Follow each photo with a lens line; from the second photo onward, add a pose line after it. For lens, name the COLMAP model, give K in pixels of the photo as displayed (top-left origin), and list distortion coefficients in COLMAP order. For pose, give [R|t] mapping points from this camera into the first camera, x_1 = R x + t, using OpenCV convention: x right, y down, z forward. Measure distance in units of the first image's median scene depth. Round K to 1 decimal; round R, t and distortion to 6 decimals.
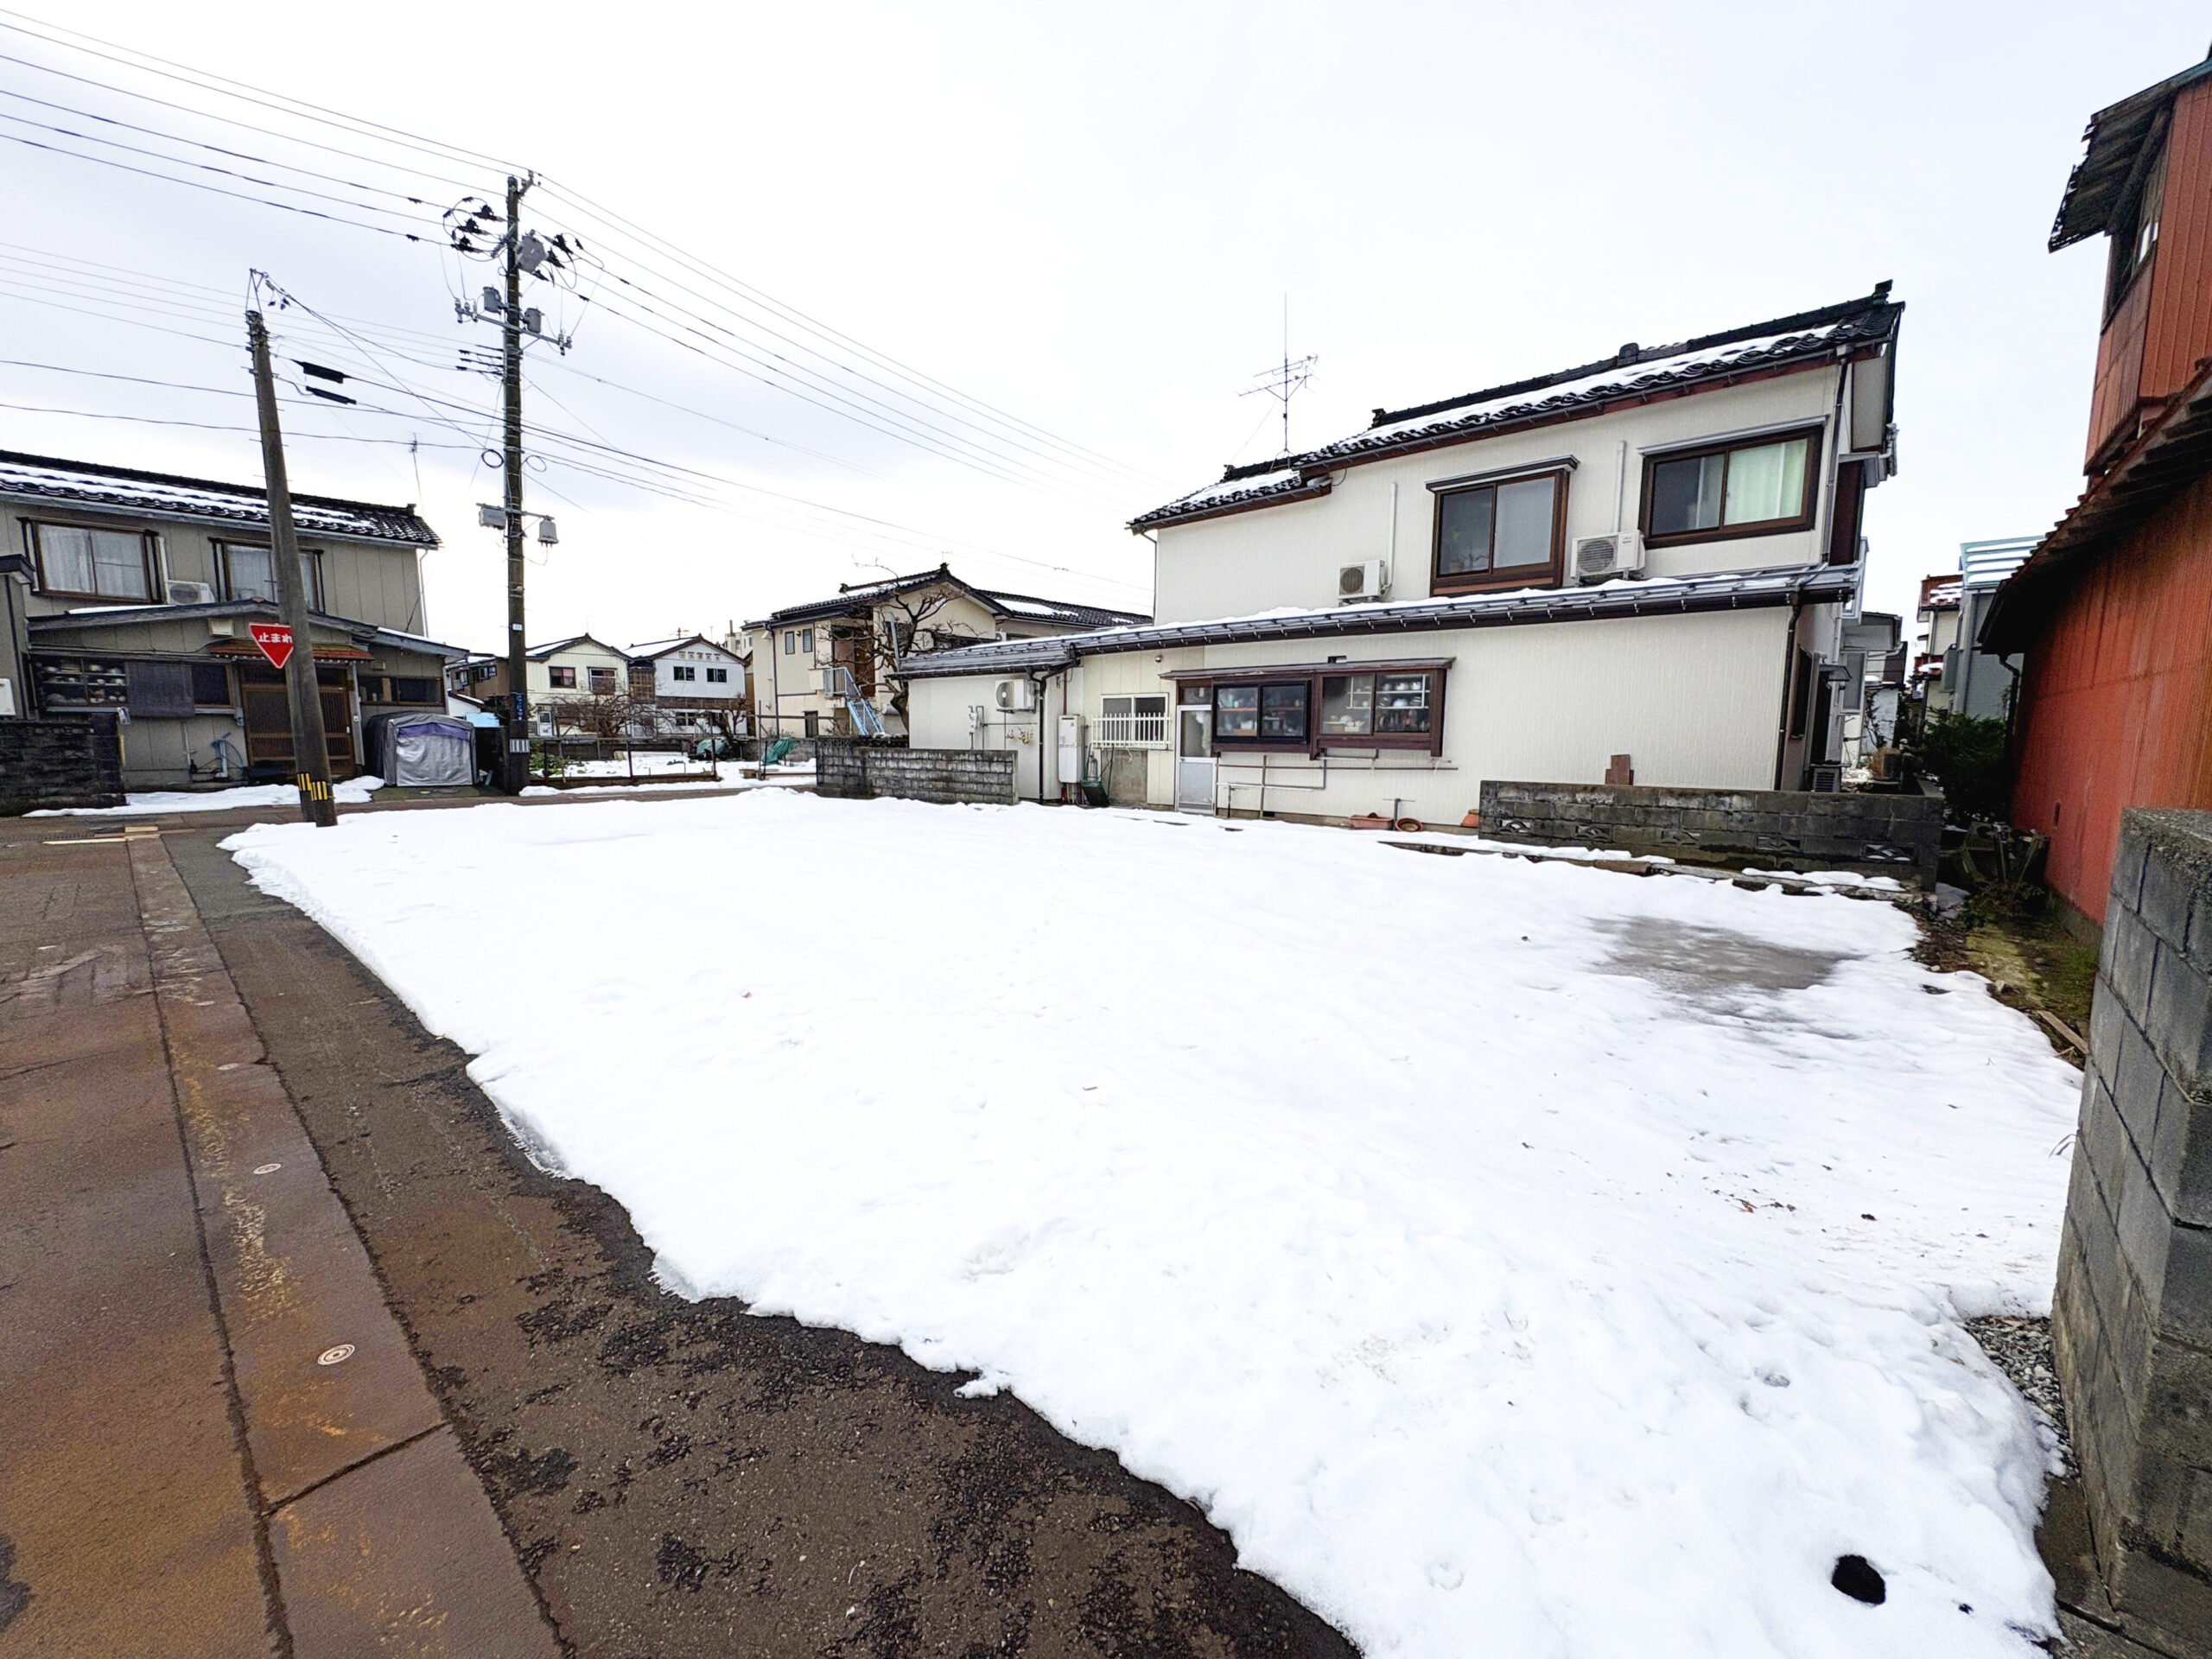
lens RADIAL K [[877.4, 0, 1106.5], [0, 877.4, 831.8], [0, 0, 1]] dist [-0.000797, 0.000297]
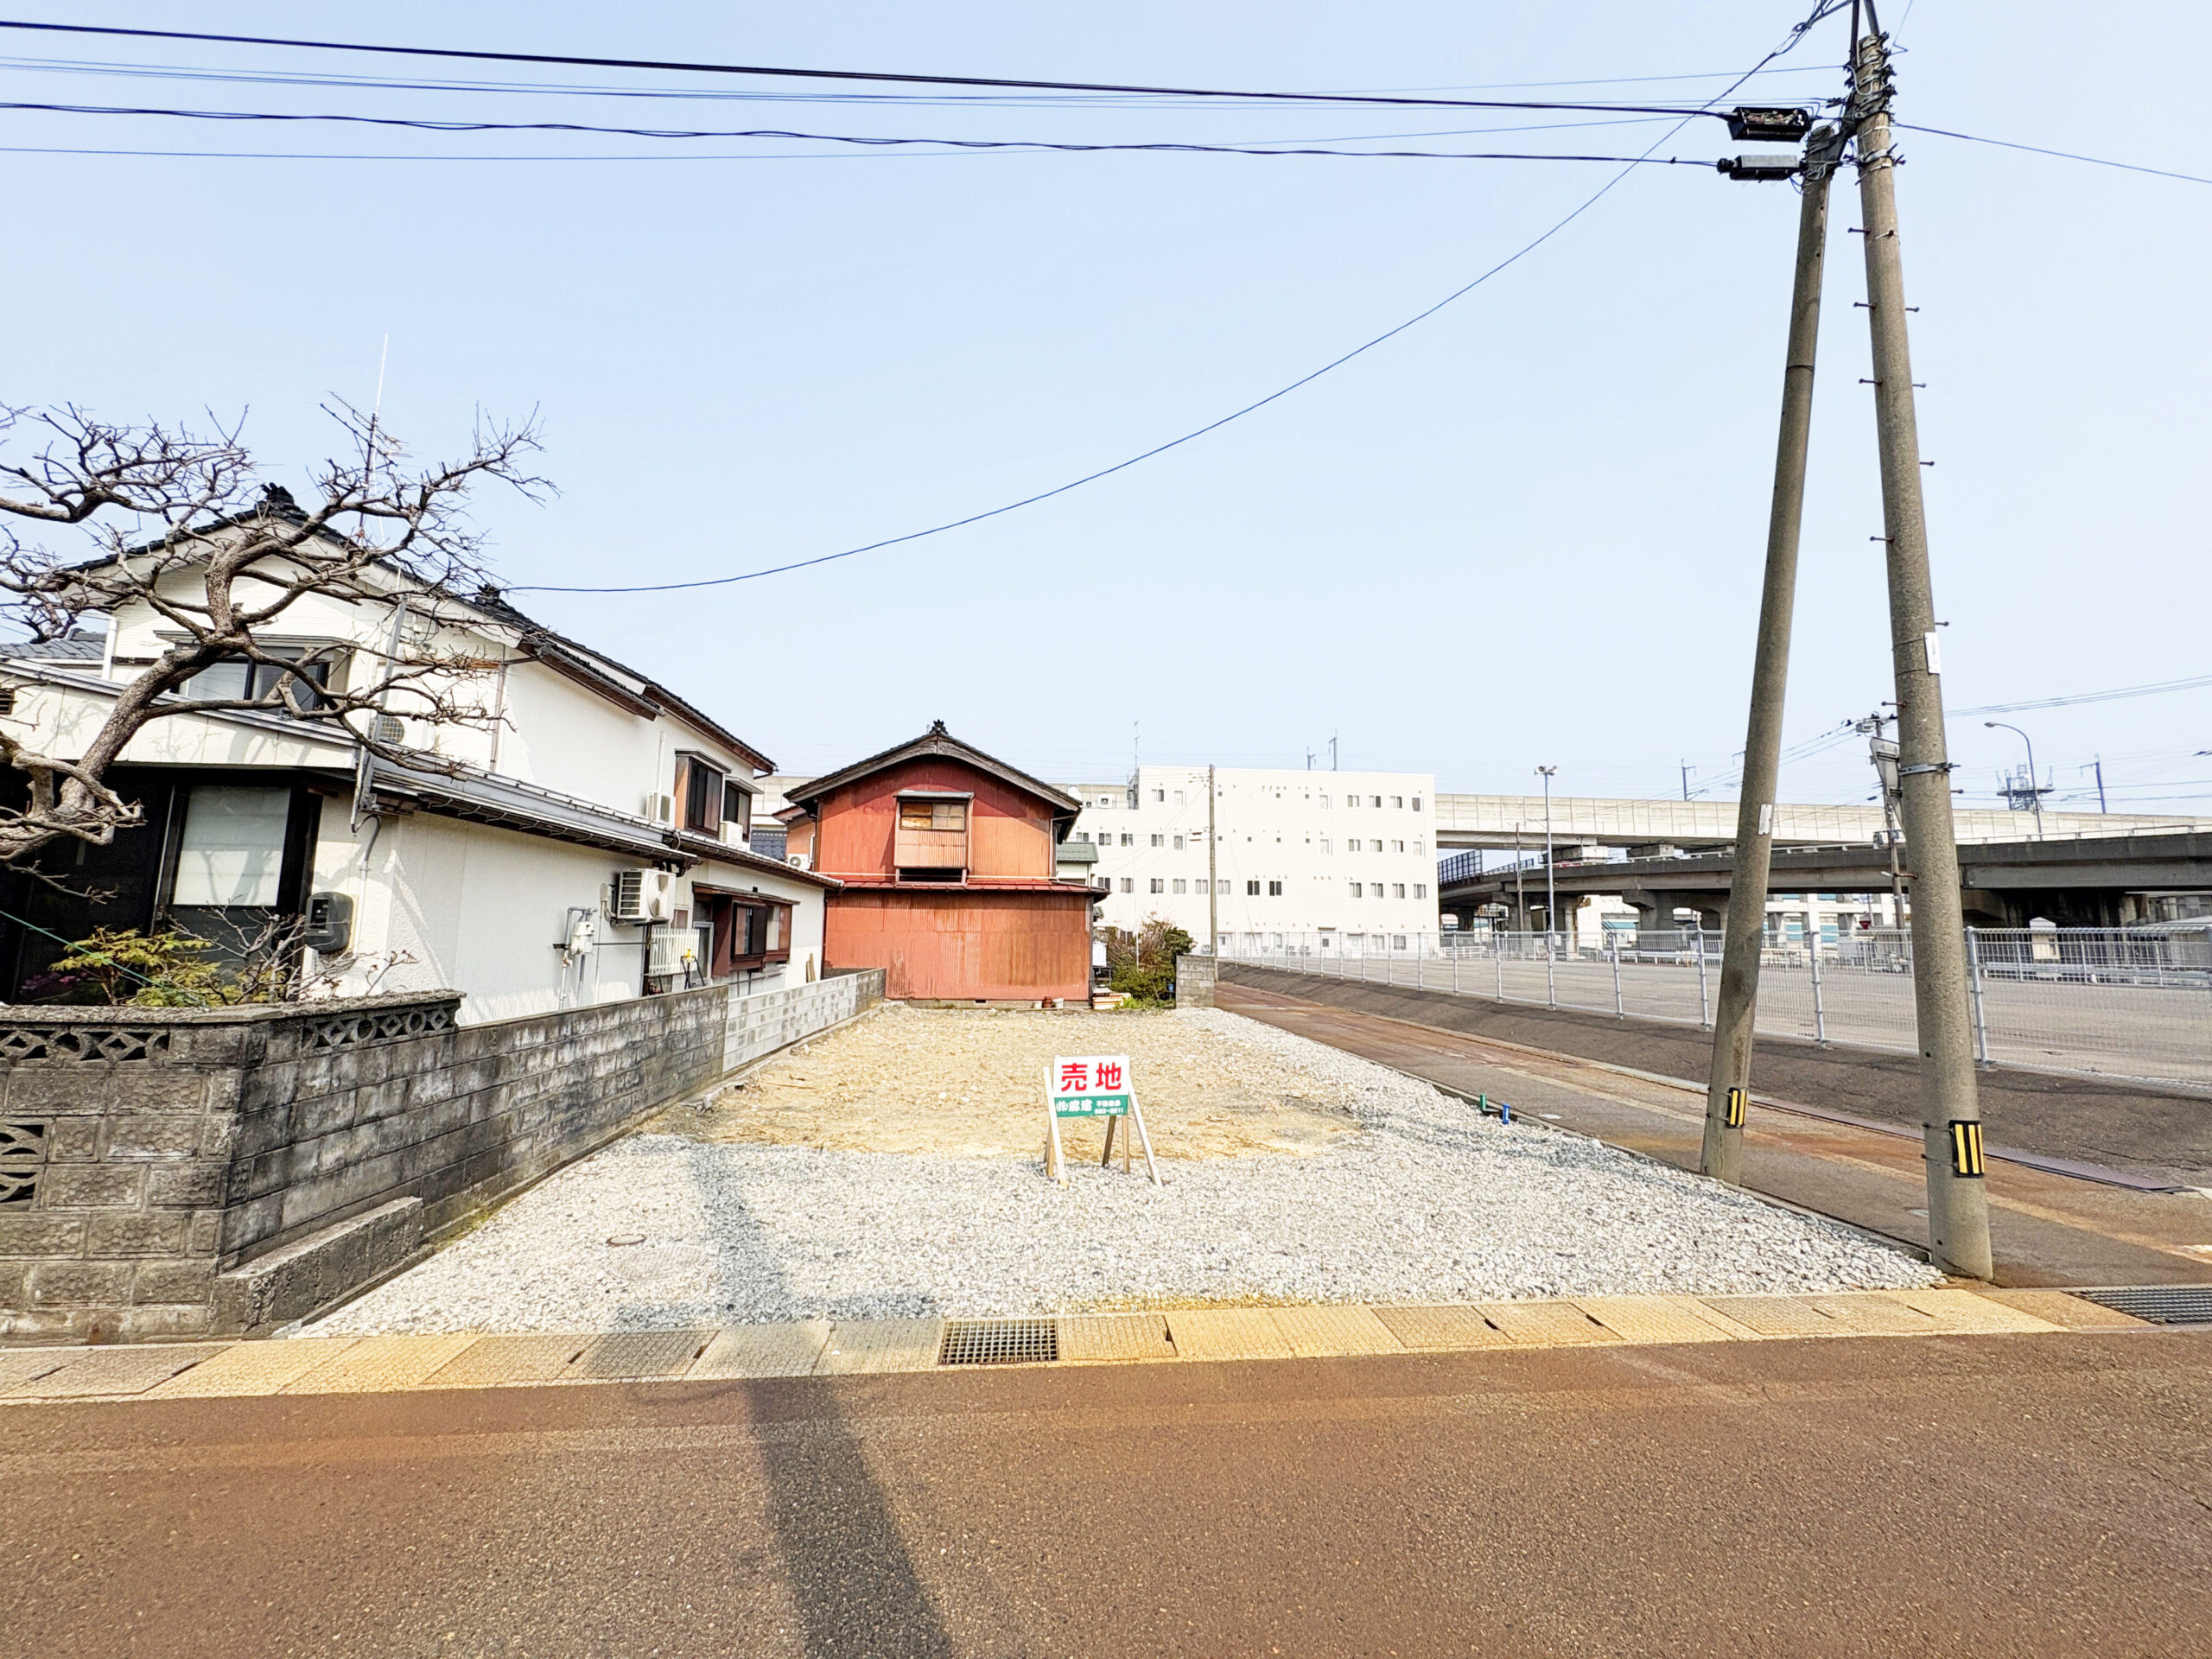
lens RADIAL K [[877.4, 0, 1108.3], [0, 877.4, 829.0], [0, 0, 1]] dist [-0.000797, 0.000297]
pose [[-0.726591, 0.073086, 0.683172, -0.755831], [0.064291, 0.997196, -0.038303, -0.160848], [-0.684056, 0.016091, -0.729252, 1.239990]]
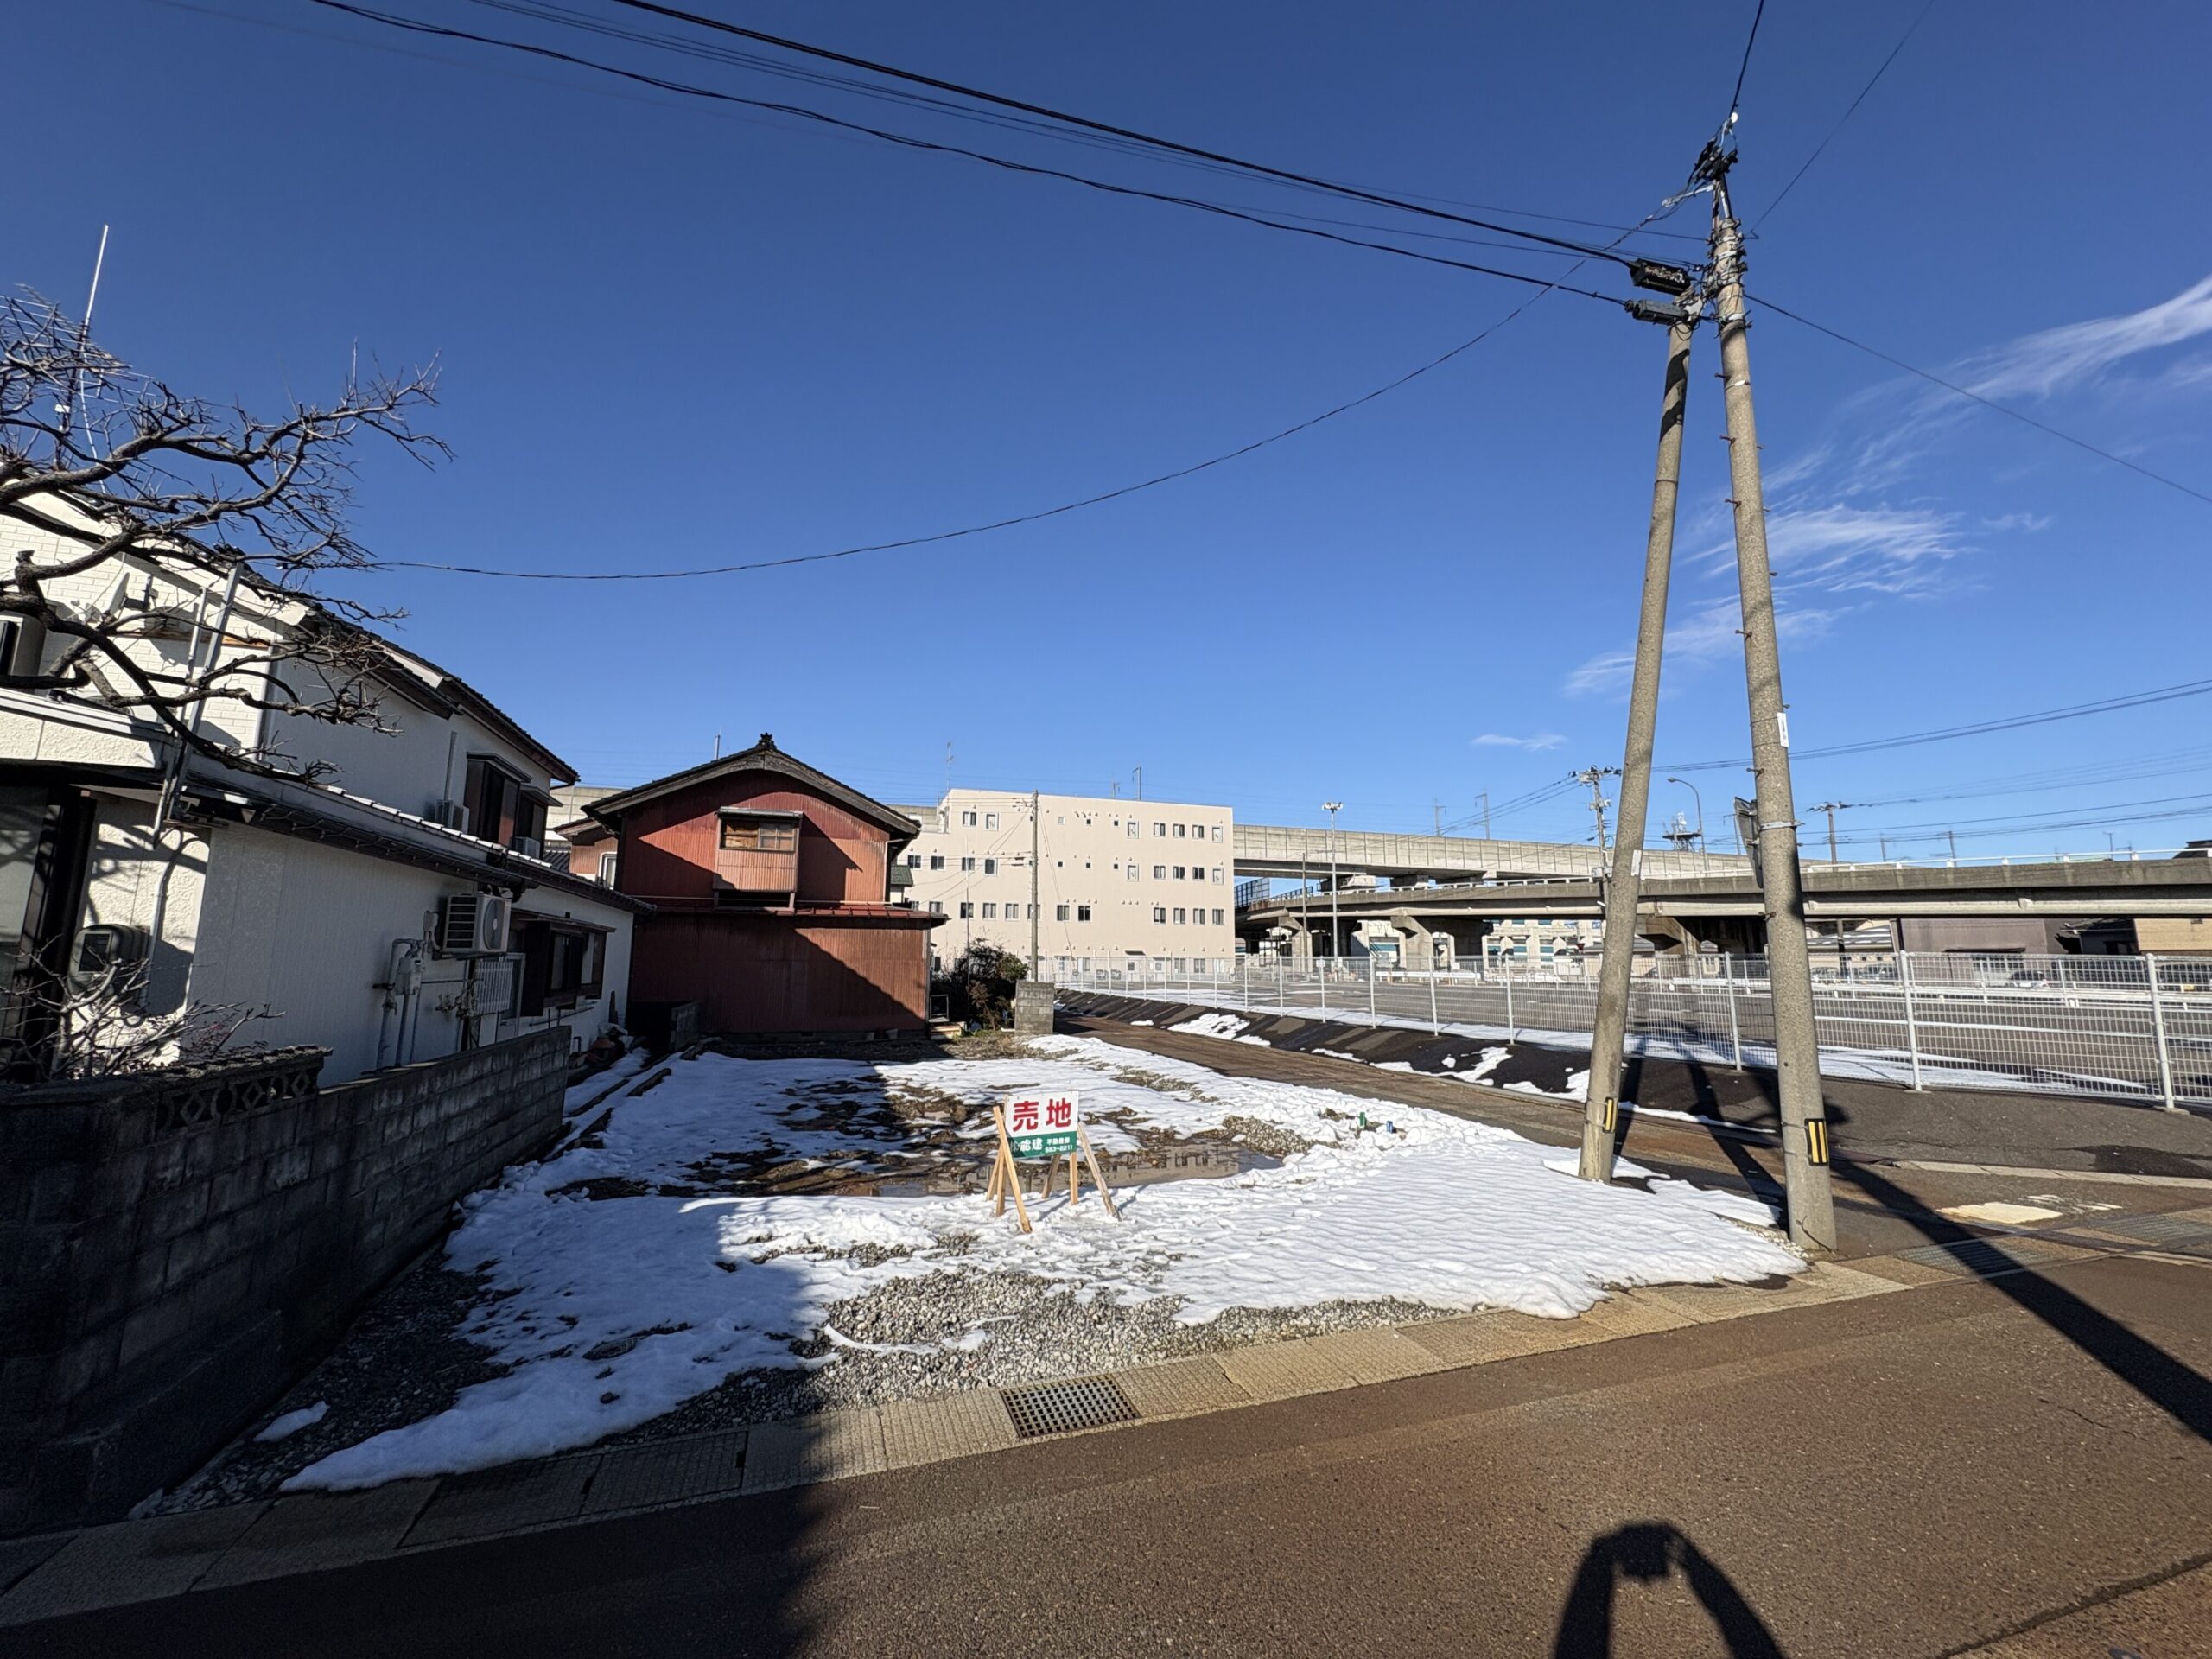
lens RADIAL K [[877.4, 0, 1108.1], [0, 877.4, 828.4], [0, 0, 1]] dist [-0.000797, 0.000297]
pose [[-0.864844, 0.070496, 0.497067, -0.693999], [0.051212, 0.997315, -0.052339, -0.169120], [-0.499422, -0.019810, -0.866132, 1.282471]]
